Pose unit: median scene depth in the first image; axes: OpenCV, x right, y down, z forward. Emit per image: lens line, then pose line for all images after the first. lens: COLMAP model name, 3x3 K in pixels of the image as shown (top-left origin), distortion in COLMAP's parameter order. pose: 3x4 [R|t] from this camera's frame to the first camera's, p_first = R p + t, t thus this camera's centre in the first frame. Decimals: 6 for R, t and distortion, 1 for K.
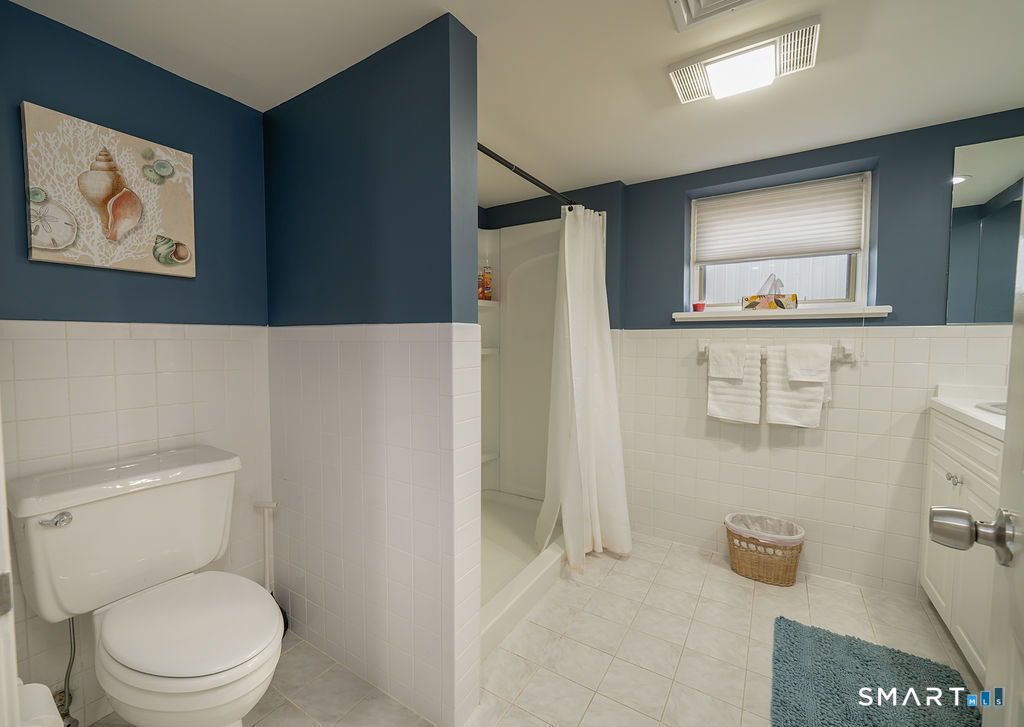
lens RADIAL K [[431.6, 0, 509.3], [0, 431.6, 362.9], [0, 0, 1]] dist [-0.001364, -0.000170]
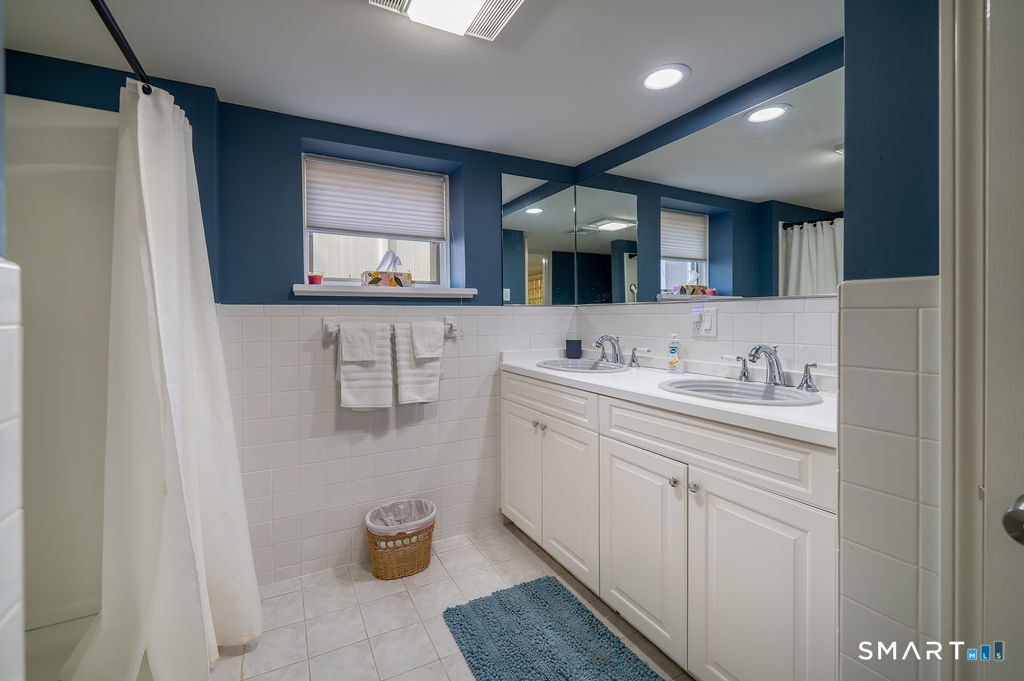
lens RADIAL K [[412.9, 0, 473.2], [0, 412.9, 319.1], [0, 0, 1]] dist [-0.002049, -0.000252]
pose [[0.552821, -0.007374, 0.833268, -0.073213], [0.048921, 0.998523, -0.023620, -0.019393], [-0.831863, 0.053822, 0.552365, 0.338747]]
